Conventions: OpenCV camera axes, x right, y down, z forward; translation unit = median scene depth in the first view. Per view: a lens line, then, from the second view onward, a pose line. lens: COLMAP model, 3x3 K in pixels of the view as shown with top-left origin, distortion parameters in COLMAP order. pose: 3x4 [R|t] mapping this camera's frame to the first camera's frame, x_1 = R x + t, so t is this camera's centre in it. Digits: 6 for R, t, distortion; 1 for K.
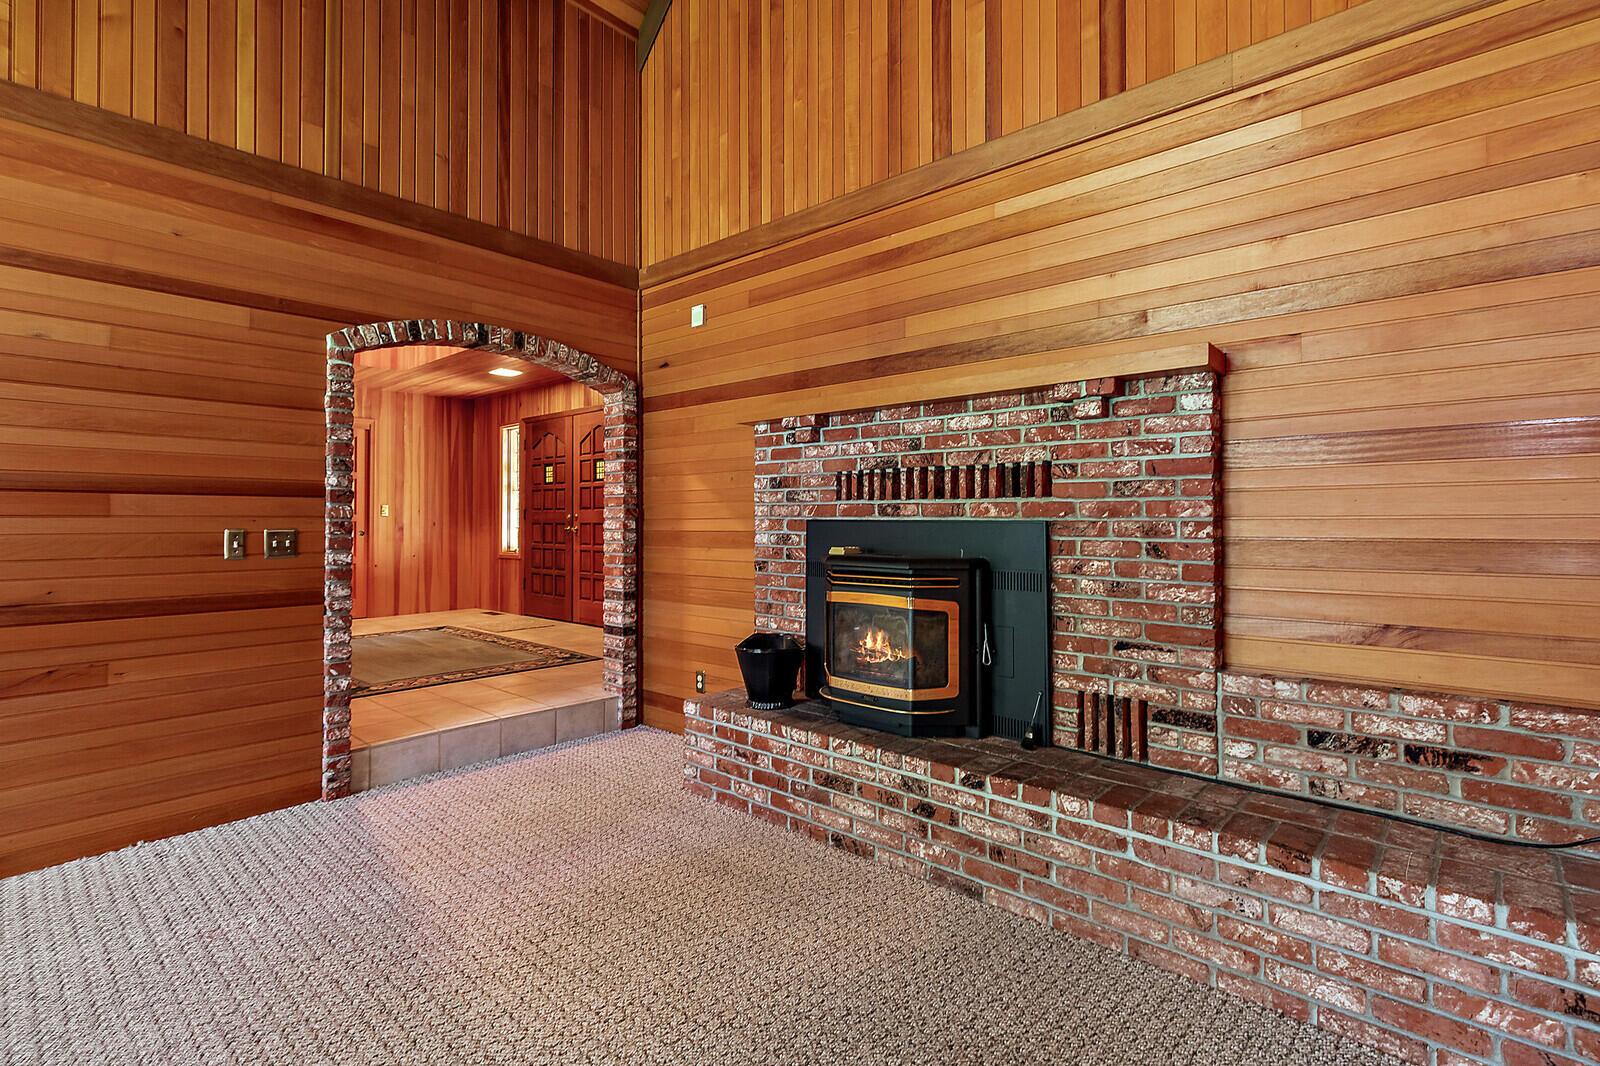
lens RADIAL K [[729.9, 0, 804.3], [0, 729.9, 506.4], [0, 0, 1]] dist [0.008205, -0.001797]
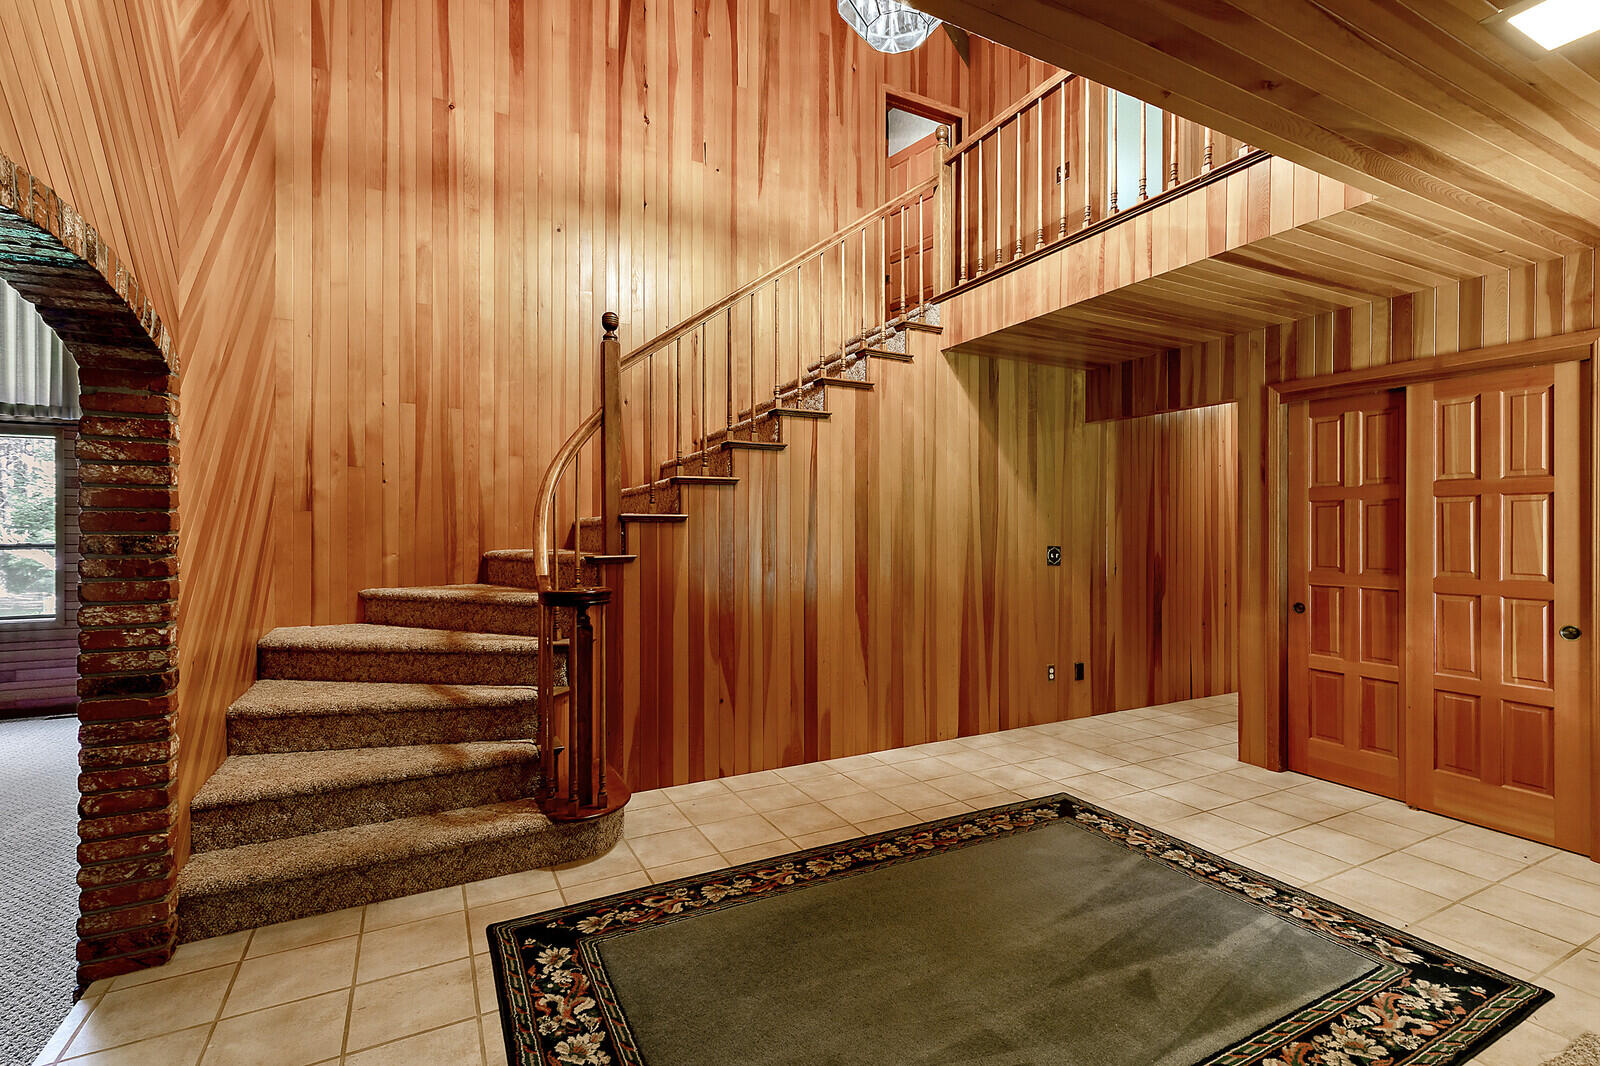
lens RADIAL K [[729.9, 0, 803.7], [0, 729.9, 533.2], [0, 0, 1]] dist [0.008205, -0.001797]
pose [[-0.362739, 0.004273, -0.931881, -0.144744], [0.017595, 0.999843, -0.002264, -0.032114], [0.931725, -0.017218, -0.362757, 1.104757]]
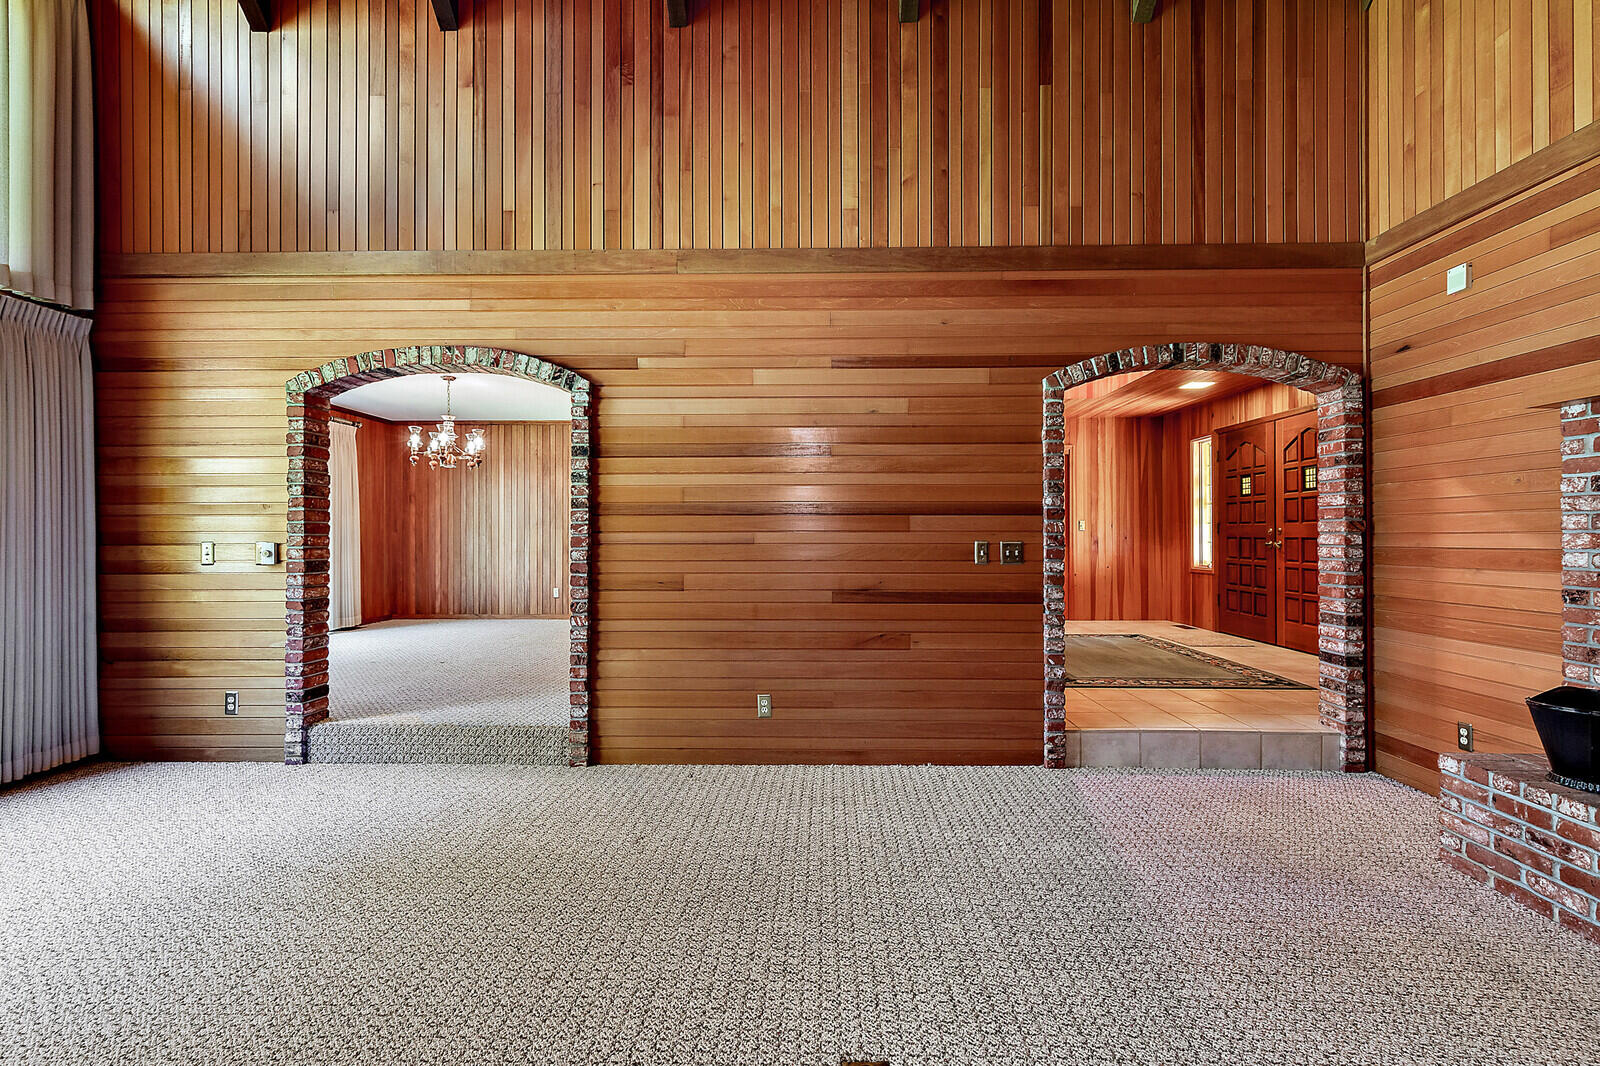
lens RADIAL K [[729.9, 0, 800.8], [0, 729.9, 530.4], [0, 0, 1]] dist [0.008205, -0.001797]
pose [[0.644221, -0.003257, -0.764832, 0.004763], [0.013513, 0.999883, 0.007124, -0.001243], [0.764720, -0.014924, 0.644190, -0.072174]]
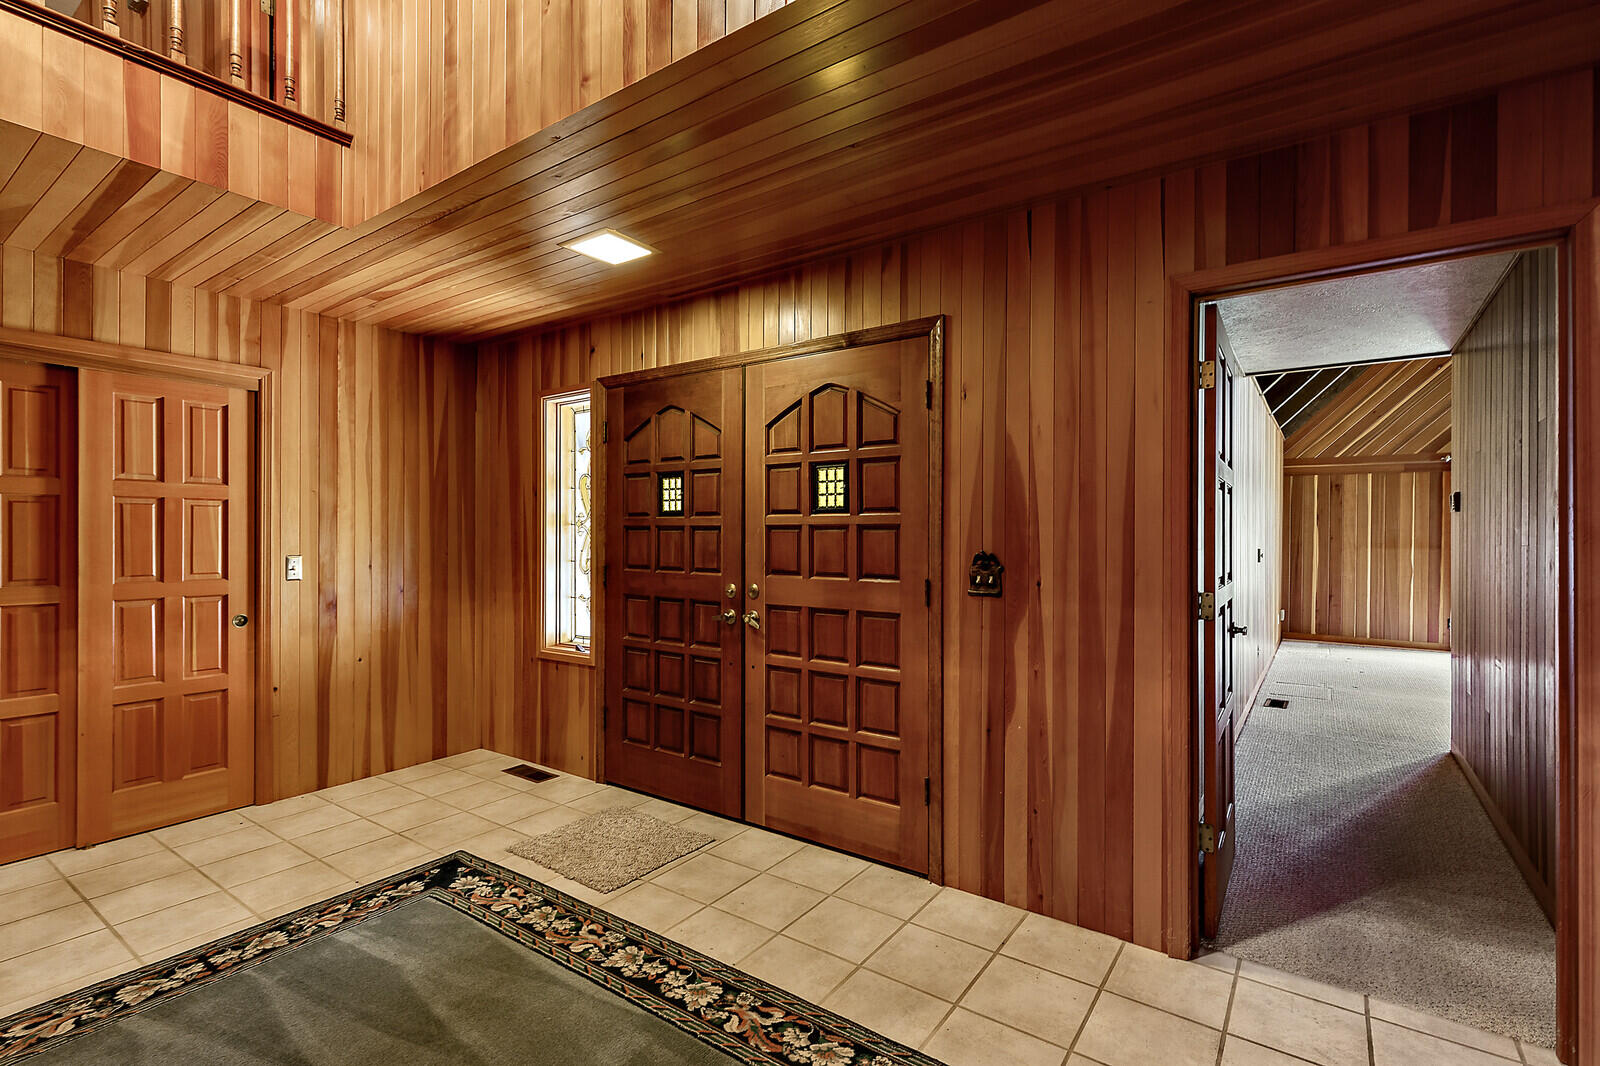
lens RADIAL K [[729.9, 0, 813.4], [0, 729.9, 535.7], [0, 0, 1]] dist [0.008205, -0.001797]
pose [[0.993737, 0.003638, 0.111685, -0.441956], [-0.005832, 0.999796, 0.019318, -0.038643], [-0.111591, -0.019848, 0.993556, 0.742030]]
